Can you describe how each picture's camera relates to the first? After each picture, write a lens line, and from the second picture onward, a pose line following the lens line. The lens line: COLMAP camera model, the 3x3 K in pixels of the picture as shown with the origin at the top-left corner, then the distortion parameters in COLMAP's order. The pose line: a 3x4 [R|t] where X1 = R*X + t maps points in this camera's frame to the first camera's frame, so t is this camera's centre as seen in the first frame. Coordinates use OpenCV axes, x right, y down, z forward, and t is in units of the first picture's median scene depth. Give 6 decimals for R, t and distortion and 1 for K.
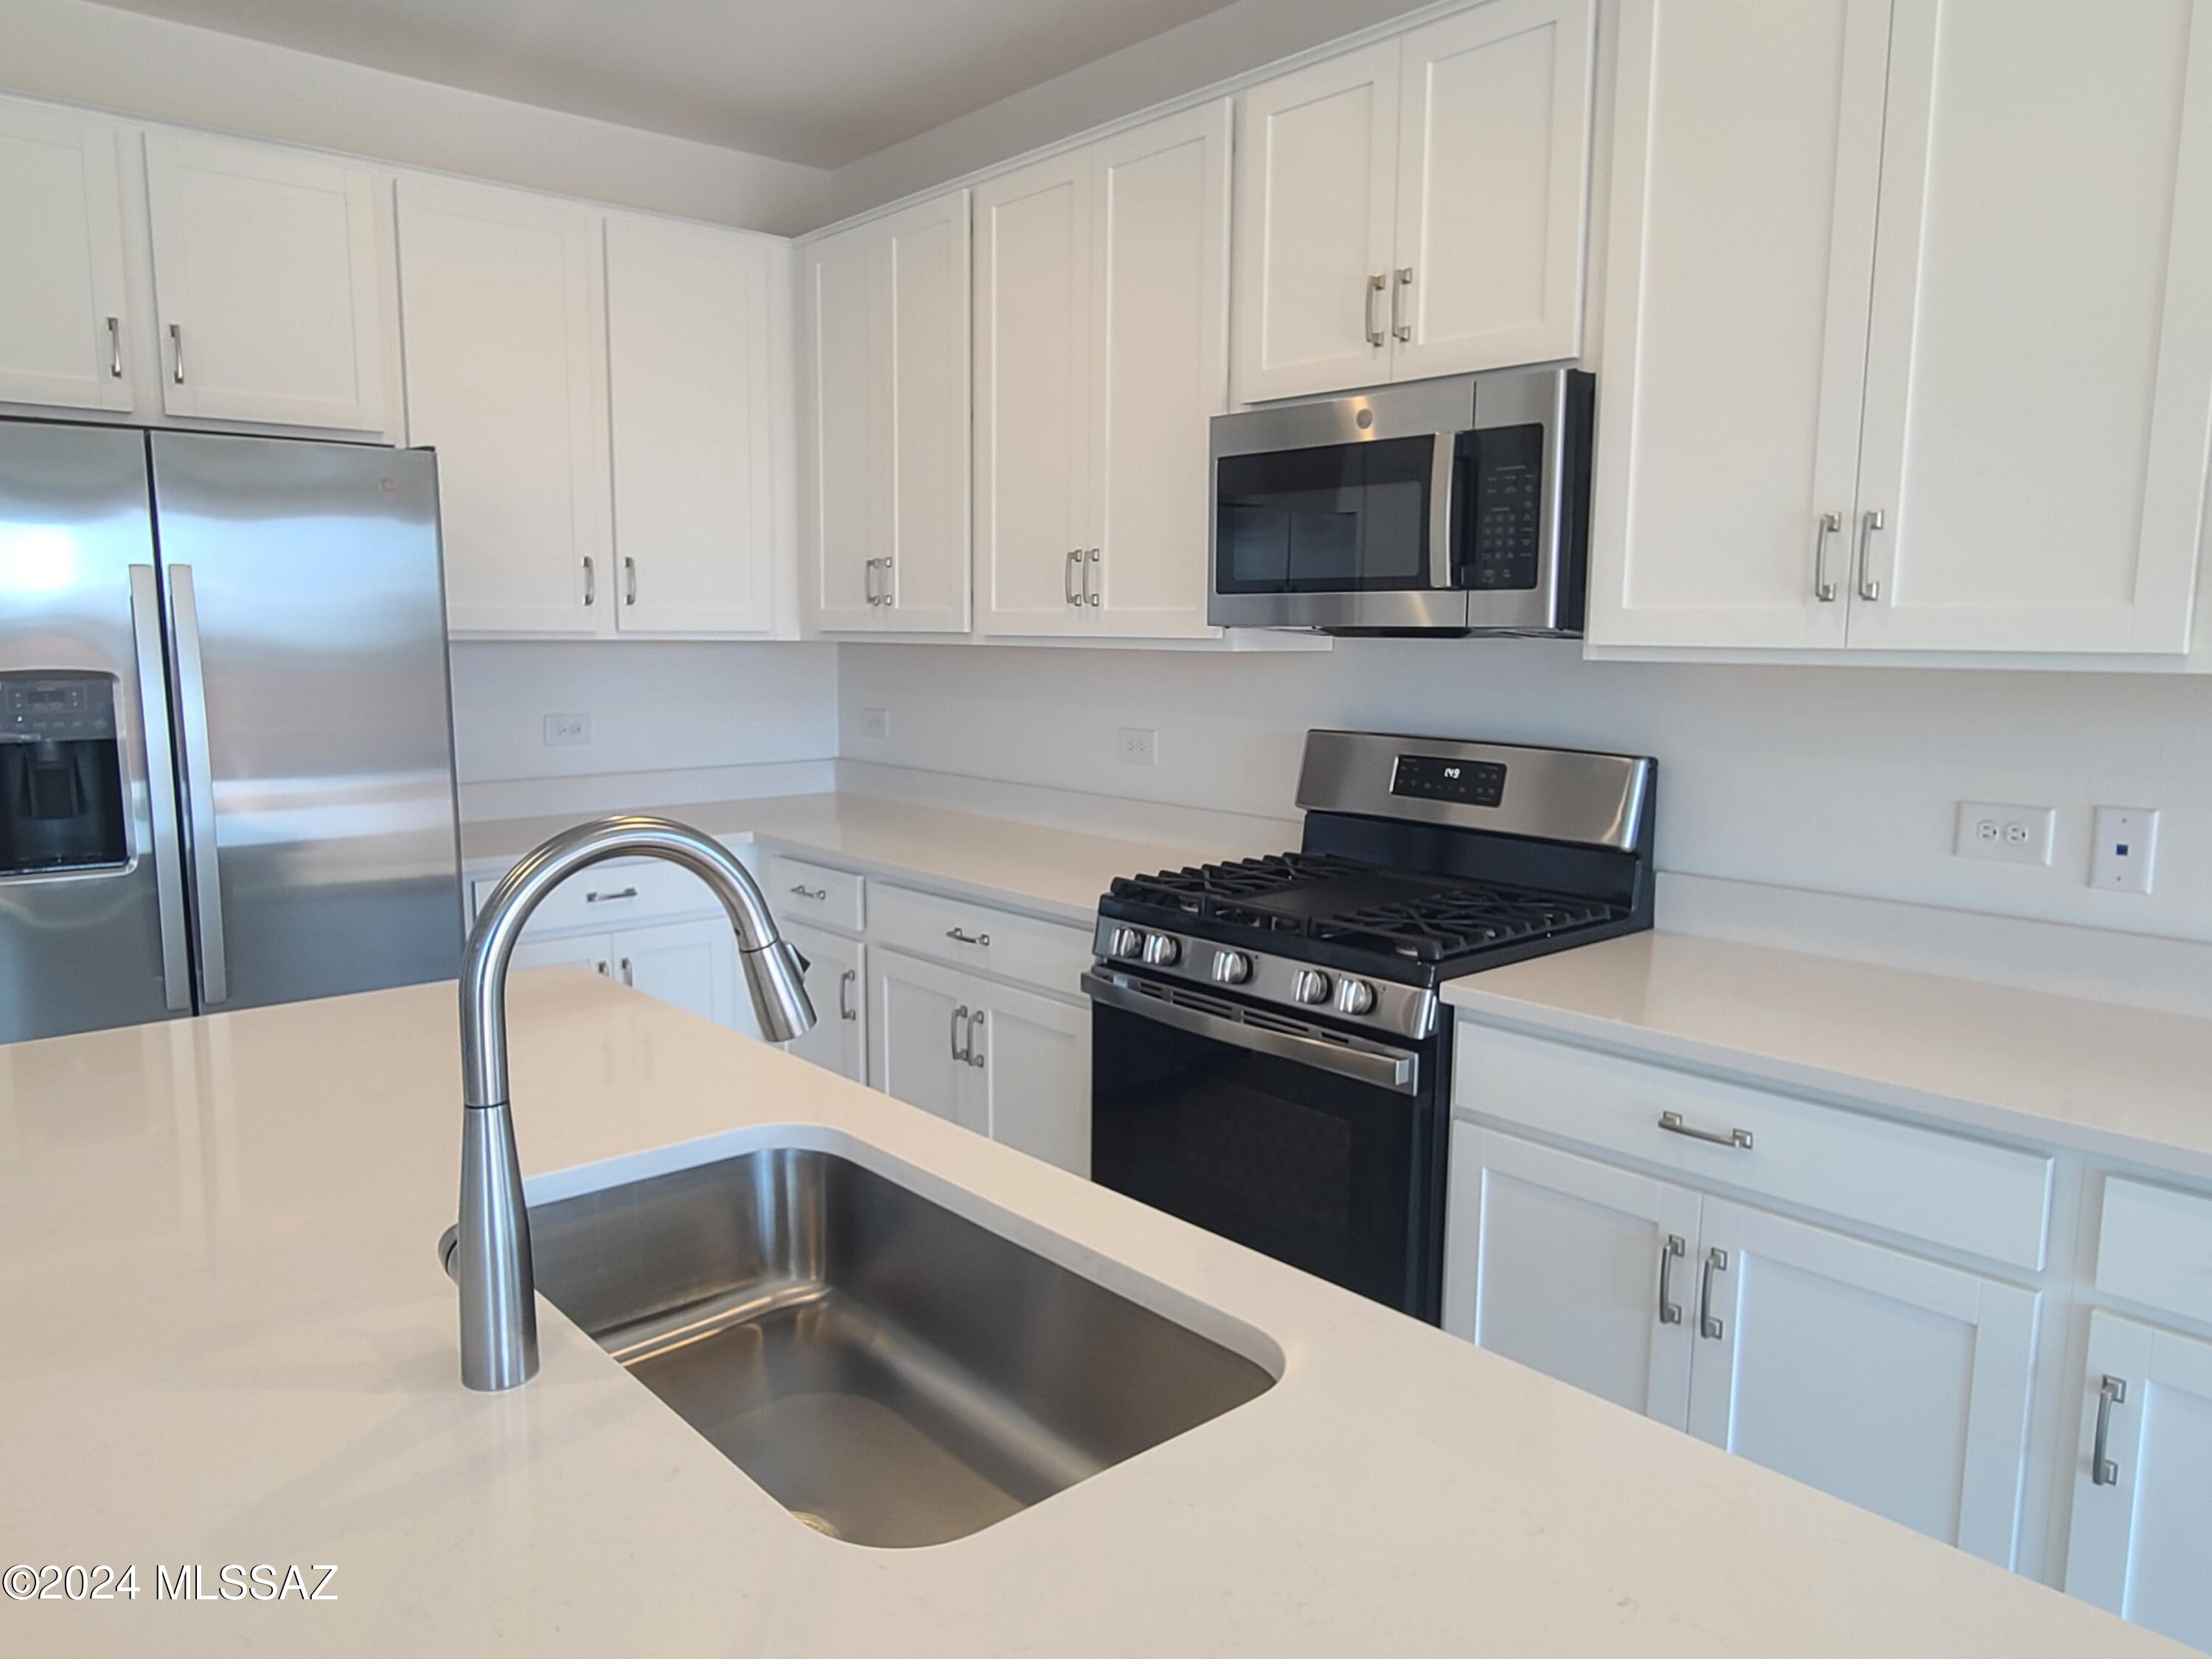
lens RADIAL K [[1531.9, 0, 1079.8], [0, 1531.9, 831.3], [0, 0, 1]] dist [0.002657, 0.001785]
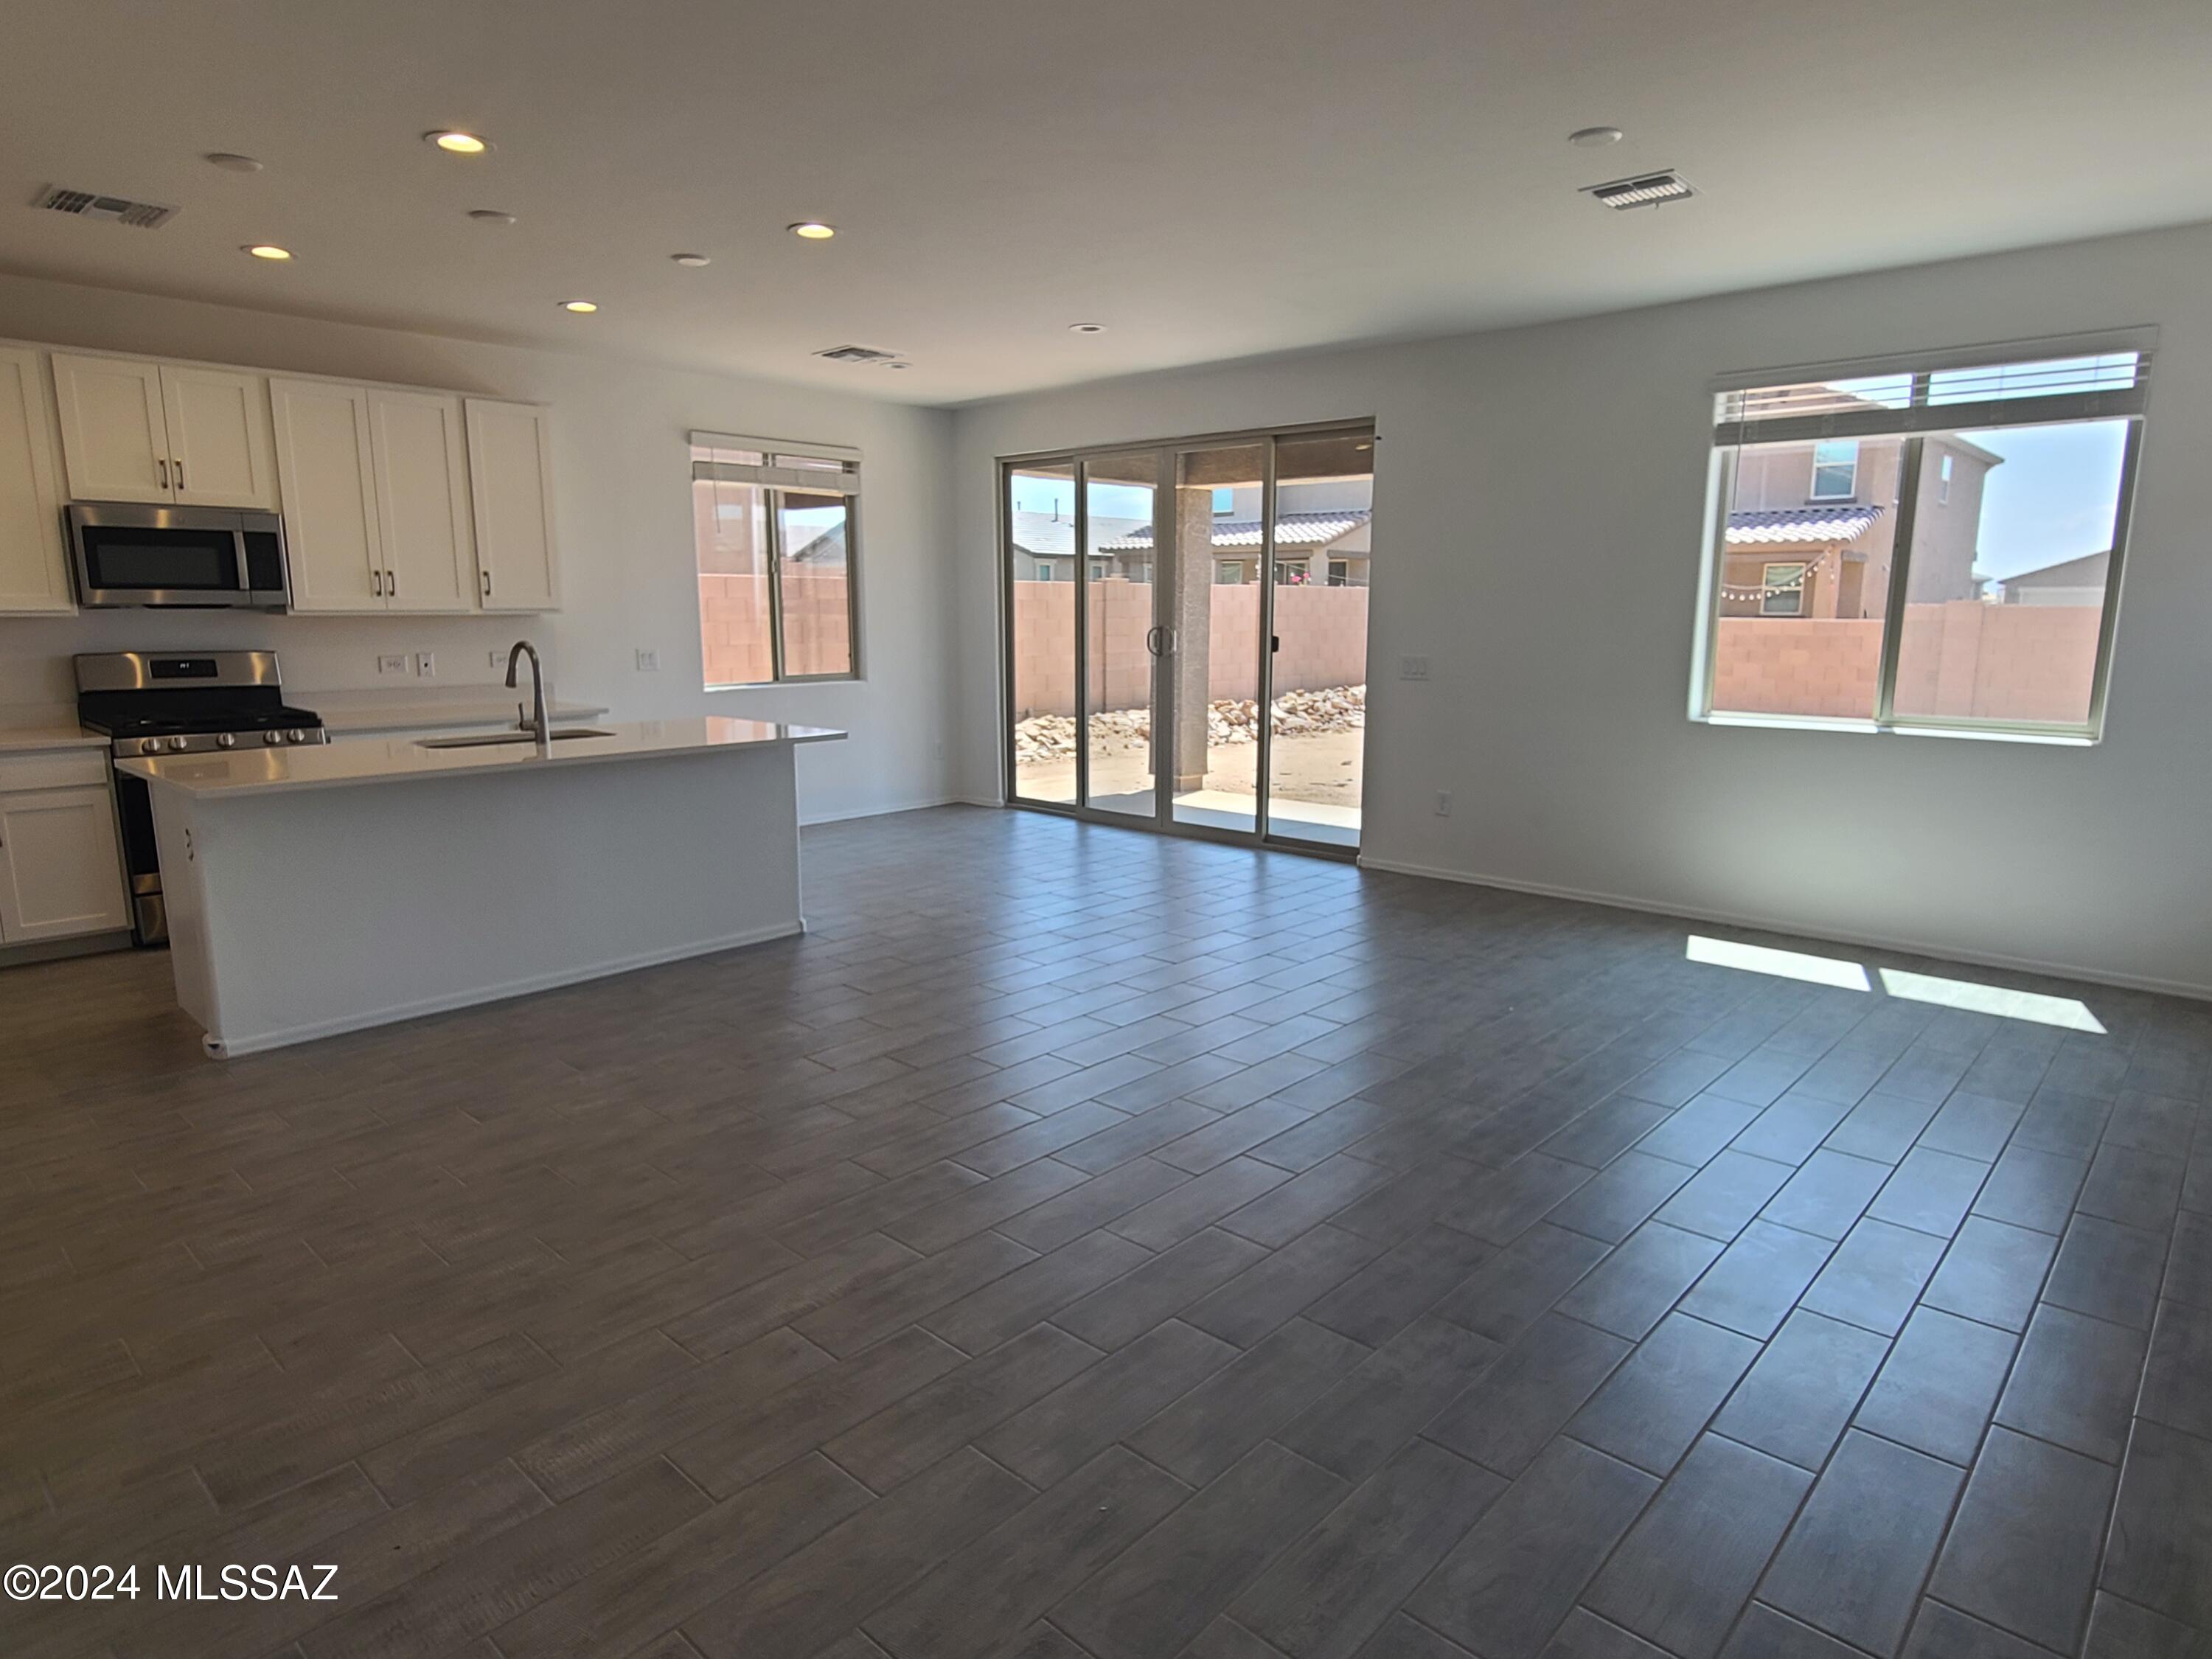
lens RADIAL K [[1278.5, 0, 1106.0], [0, 1278.5, 829.5], [0, 0, 1]] dist [0.004894, 0.001140]
pose [[-0.121378, -0.177093, 0.976681, -1.979880], [0.130942, 0.972500, 0.192608, 0.013961], [-0.983932, 0.151267, -0.094851, -0.187170]]
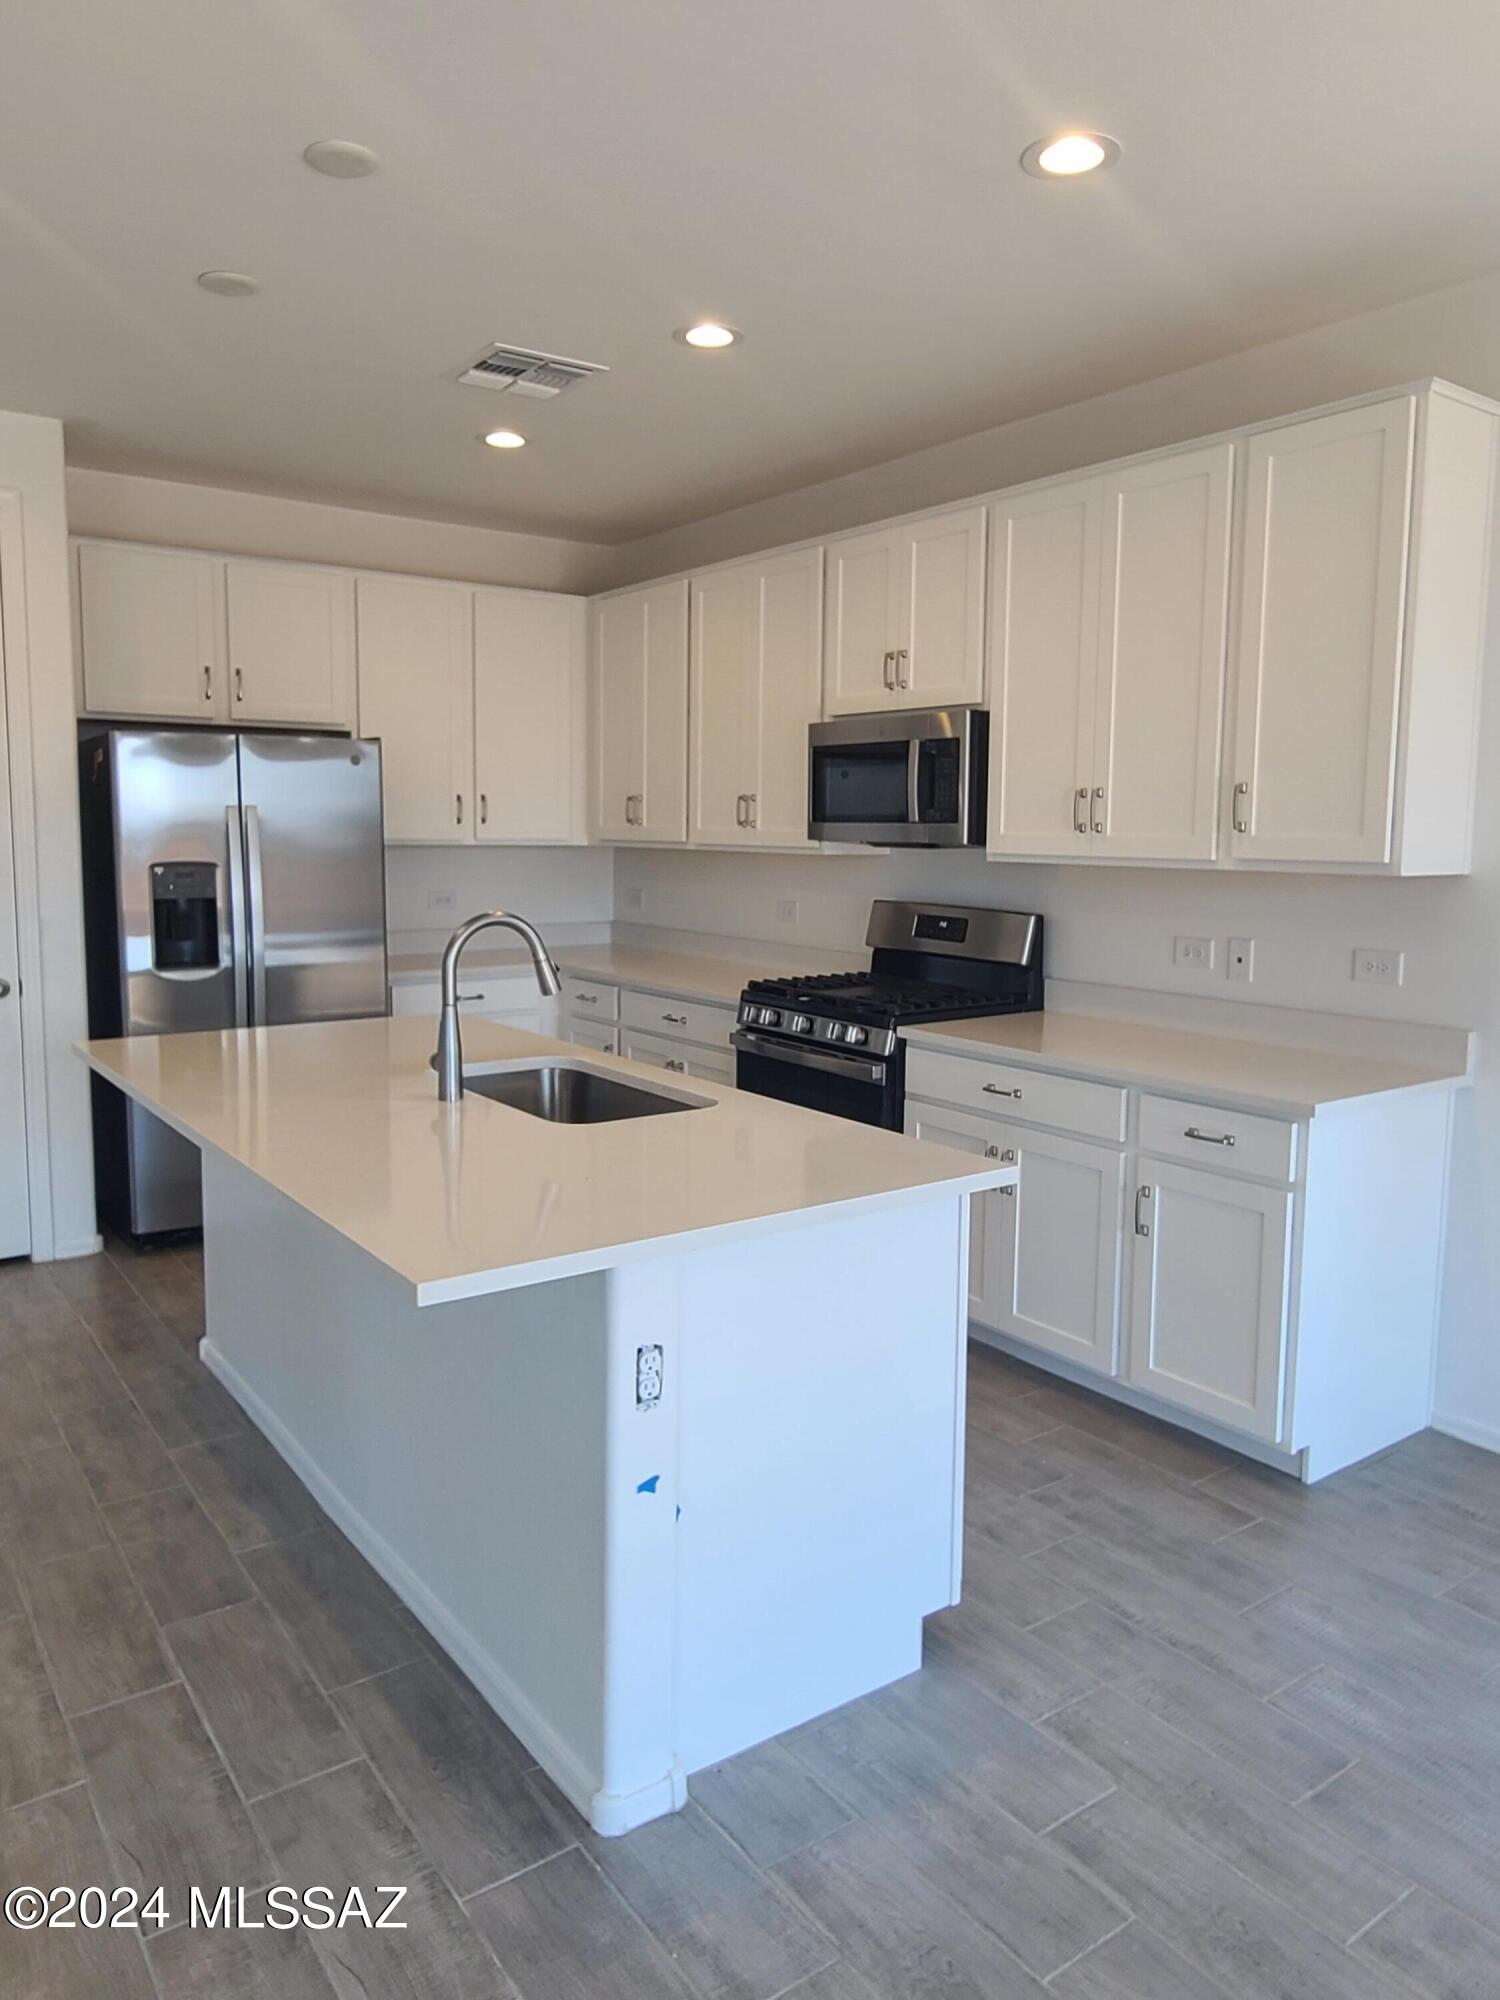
lens RADIAL K [[1385.1, 0, 750.2], [0, 1385.1, 965.2], [0, 0, 1]] dist [0.002657, 0.001785]
pose [[0.996575, 0.012113, -0.081804, 0.158042], [-0.014848, 0.999348, -0.032910, 0.066814], [0.081352, 0.034012, 0.996105, -0.621399]]
